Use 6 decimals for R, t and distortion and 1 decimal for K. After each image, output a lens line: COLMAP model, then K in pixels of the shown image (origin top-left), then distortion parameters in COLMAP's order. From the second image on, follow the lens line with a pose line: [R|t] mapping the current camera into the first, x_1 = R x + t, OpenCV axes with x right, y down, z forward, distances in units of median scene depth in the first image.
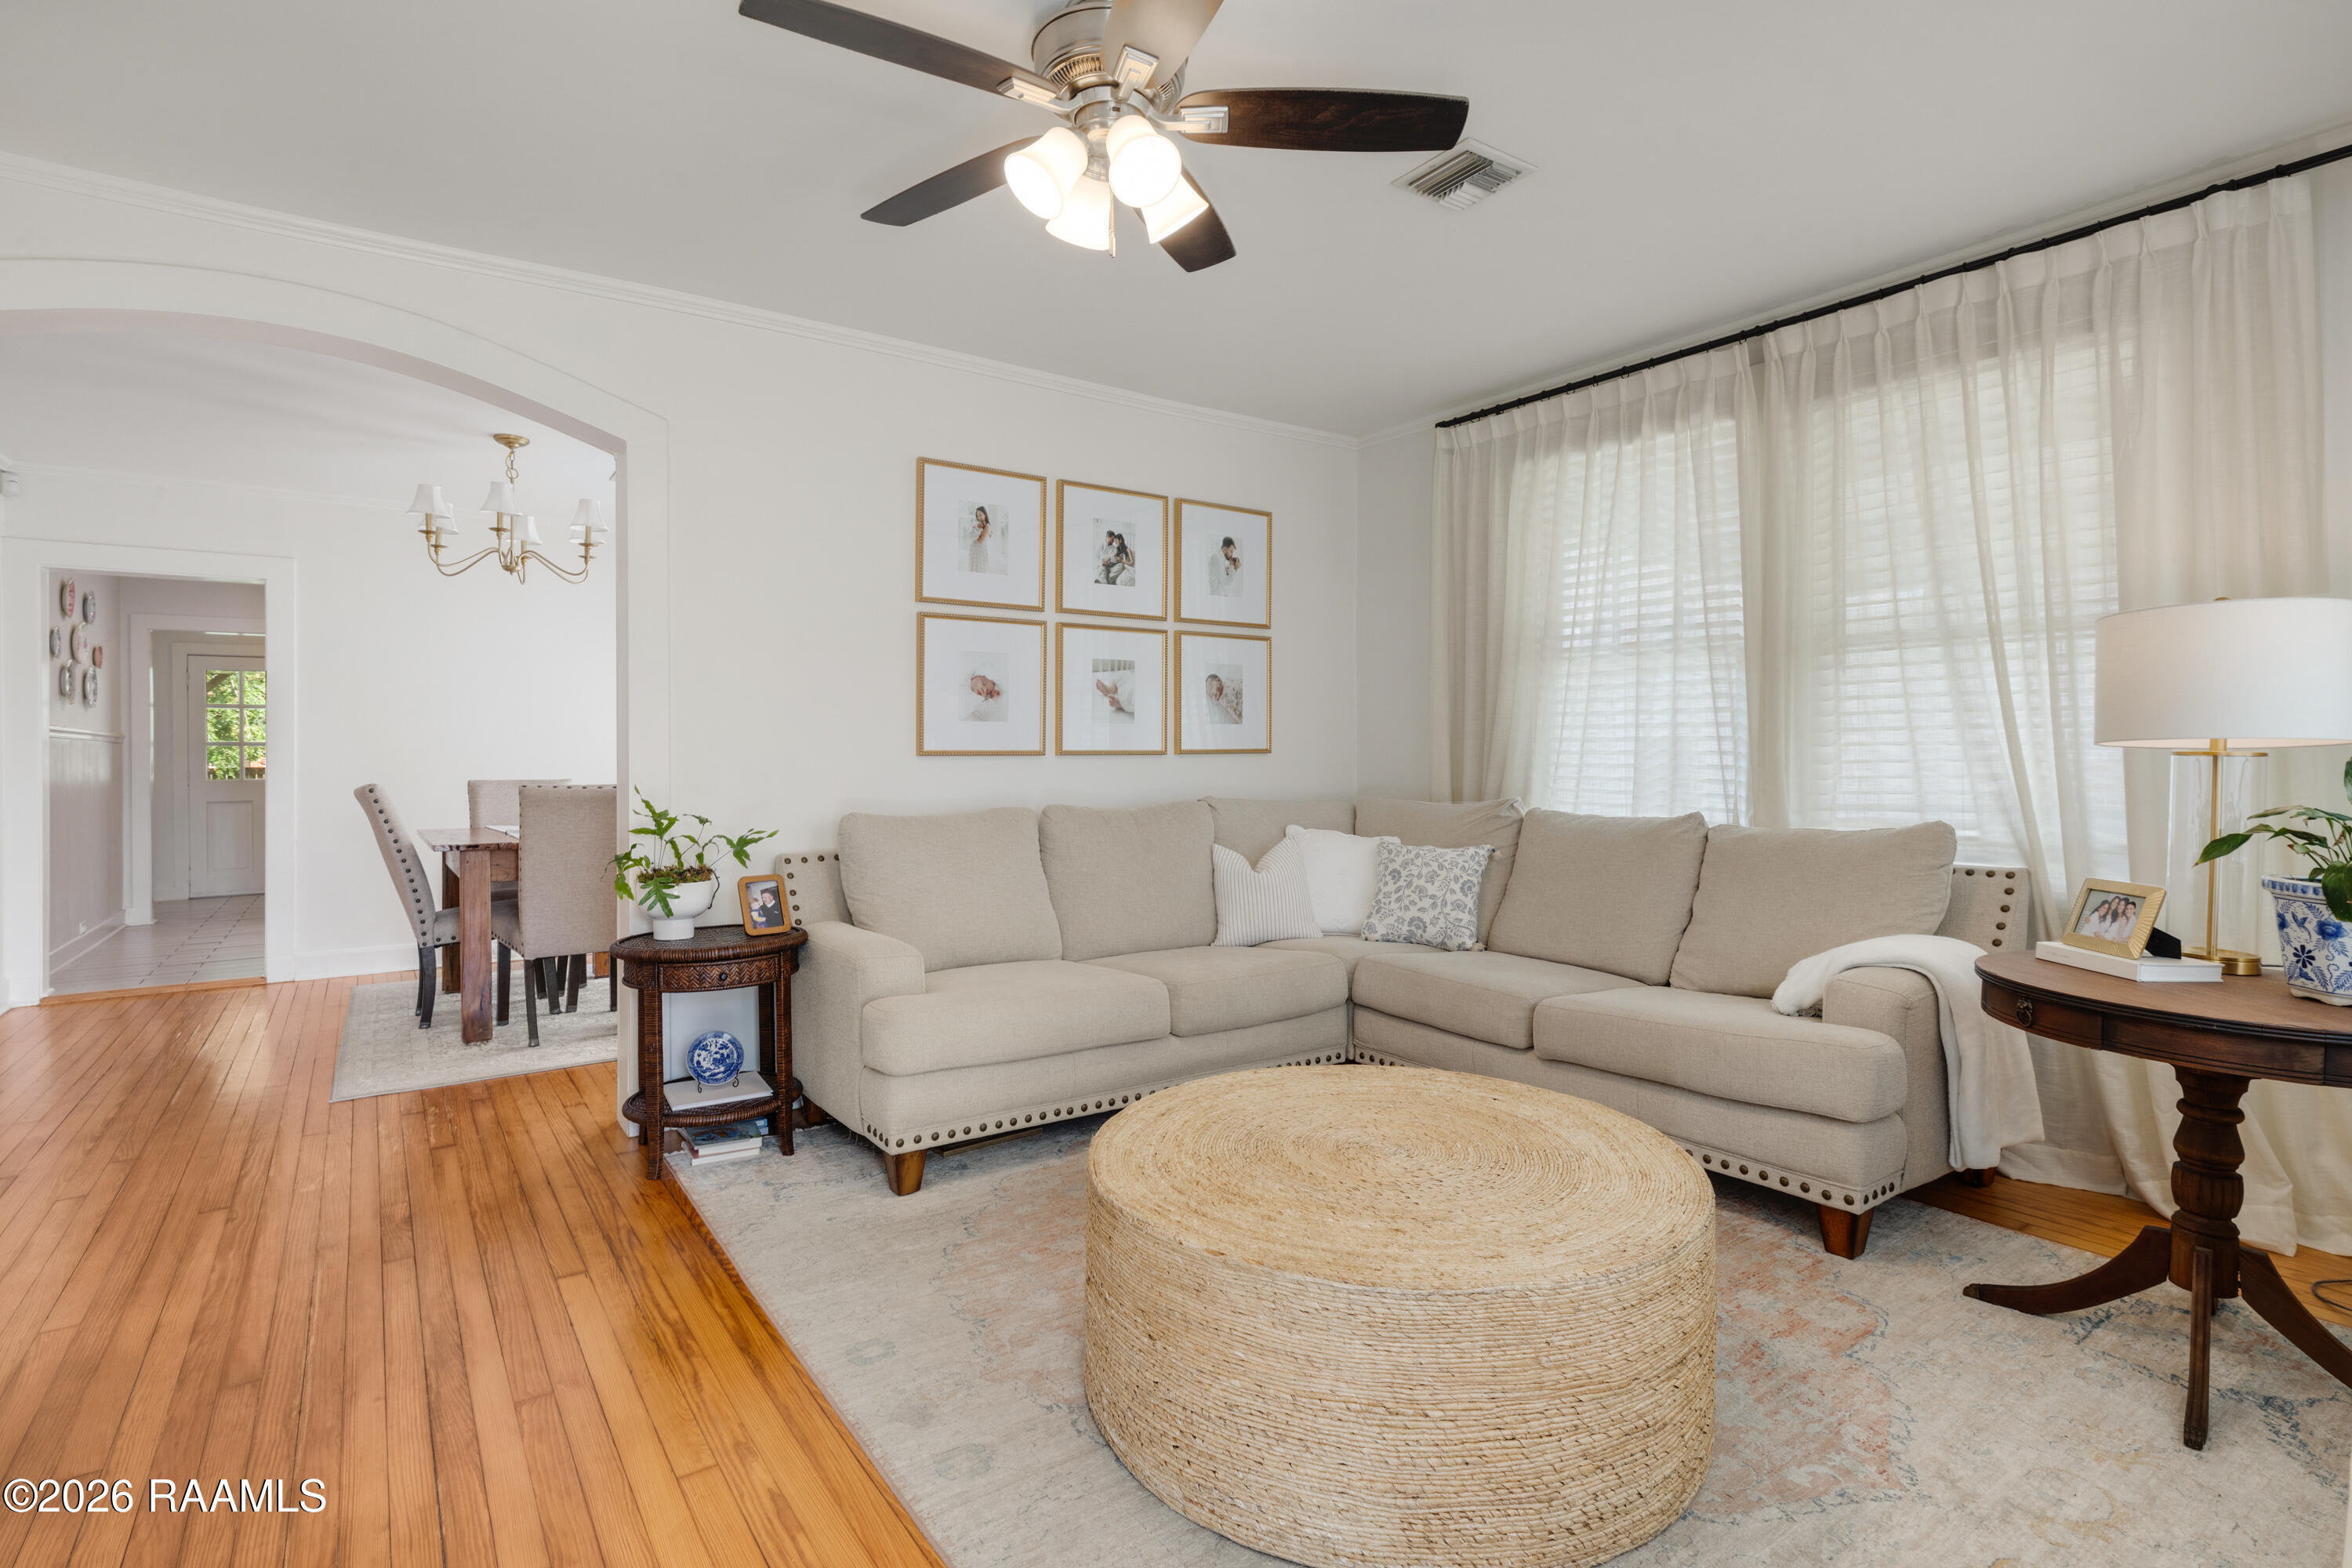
lens RADIAL K [[1170.0, 0, 1176.0], [0, 1170.0, 784.0], [0, 0, 1]] dist [-0.001742, -0.000502]
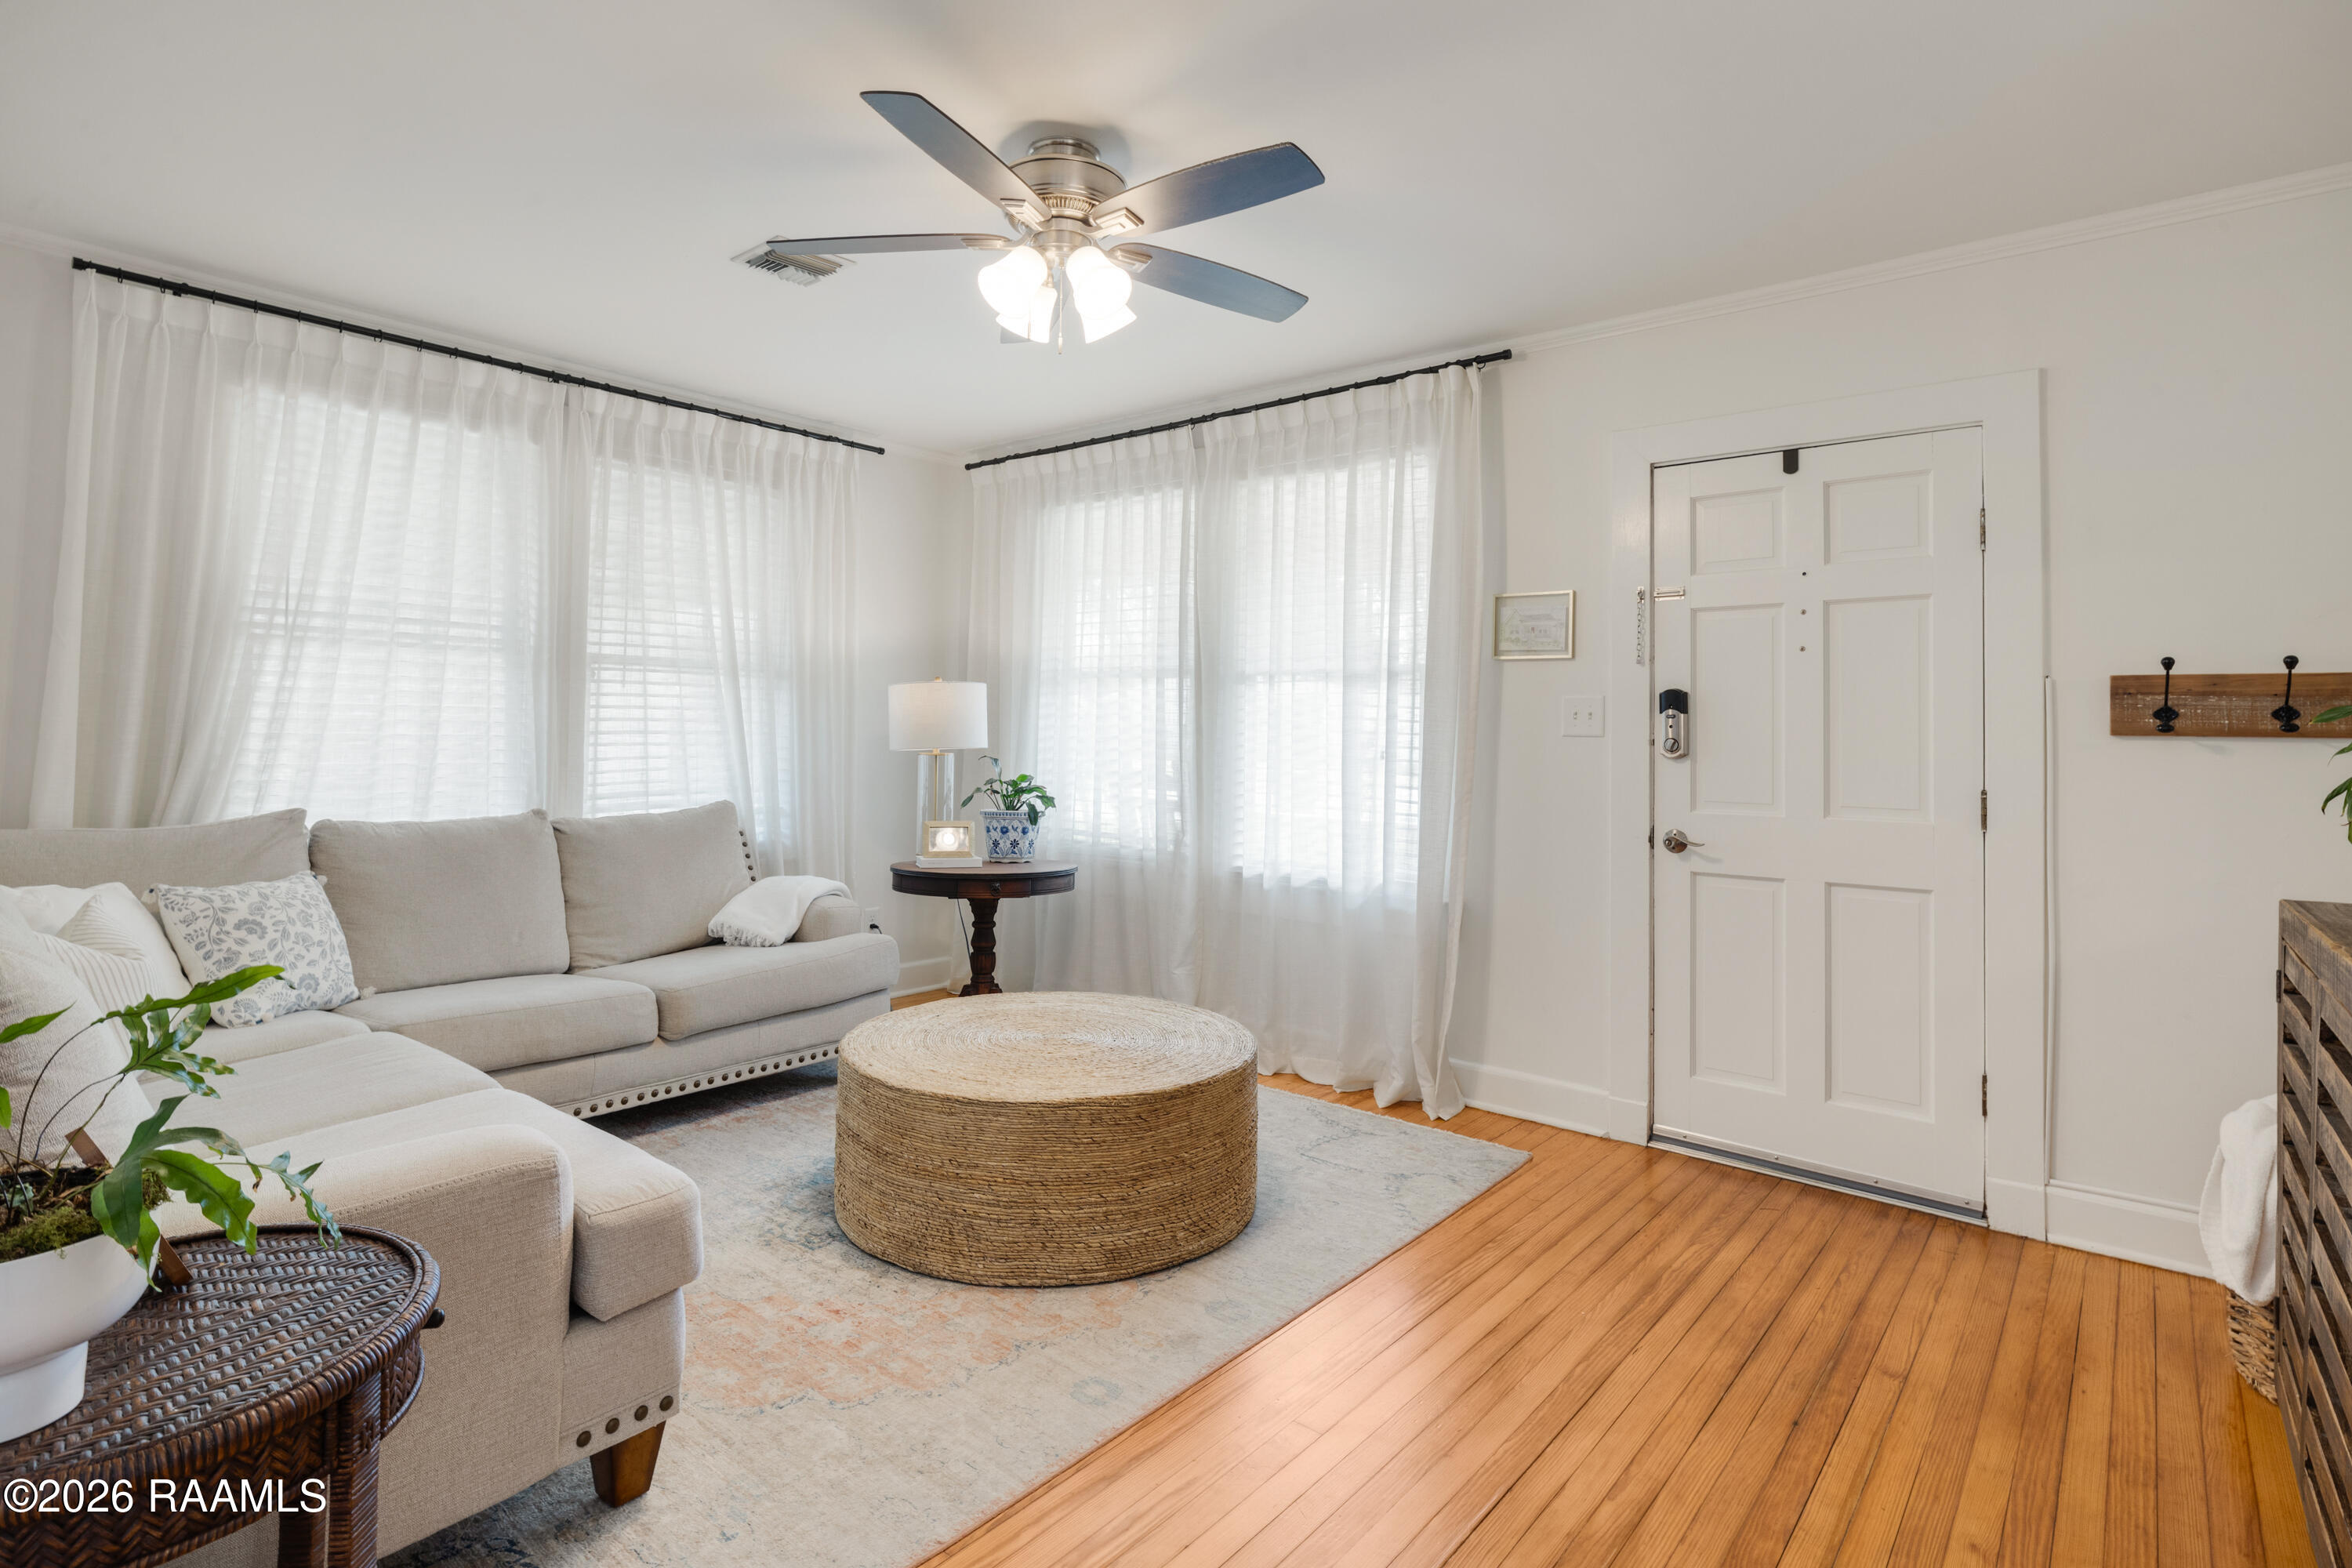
lens RADIAL K [[1170.0, 0, 1176.0], [0, 1170.0, 784.0], [0, 0, 1]] dist [-0.001742, -0.000502]
pose [[-0.264332, -0.041746, 0.963528, -0.724513], [0.014296, 0.998783, 0.047195, -0.039885], [-0.964326, 0.026250, -0.263413, 0.712990]]
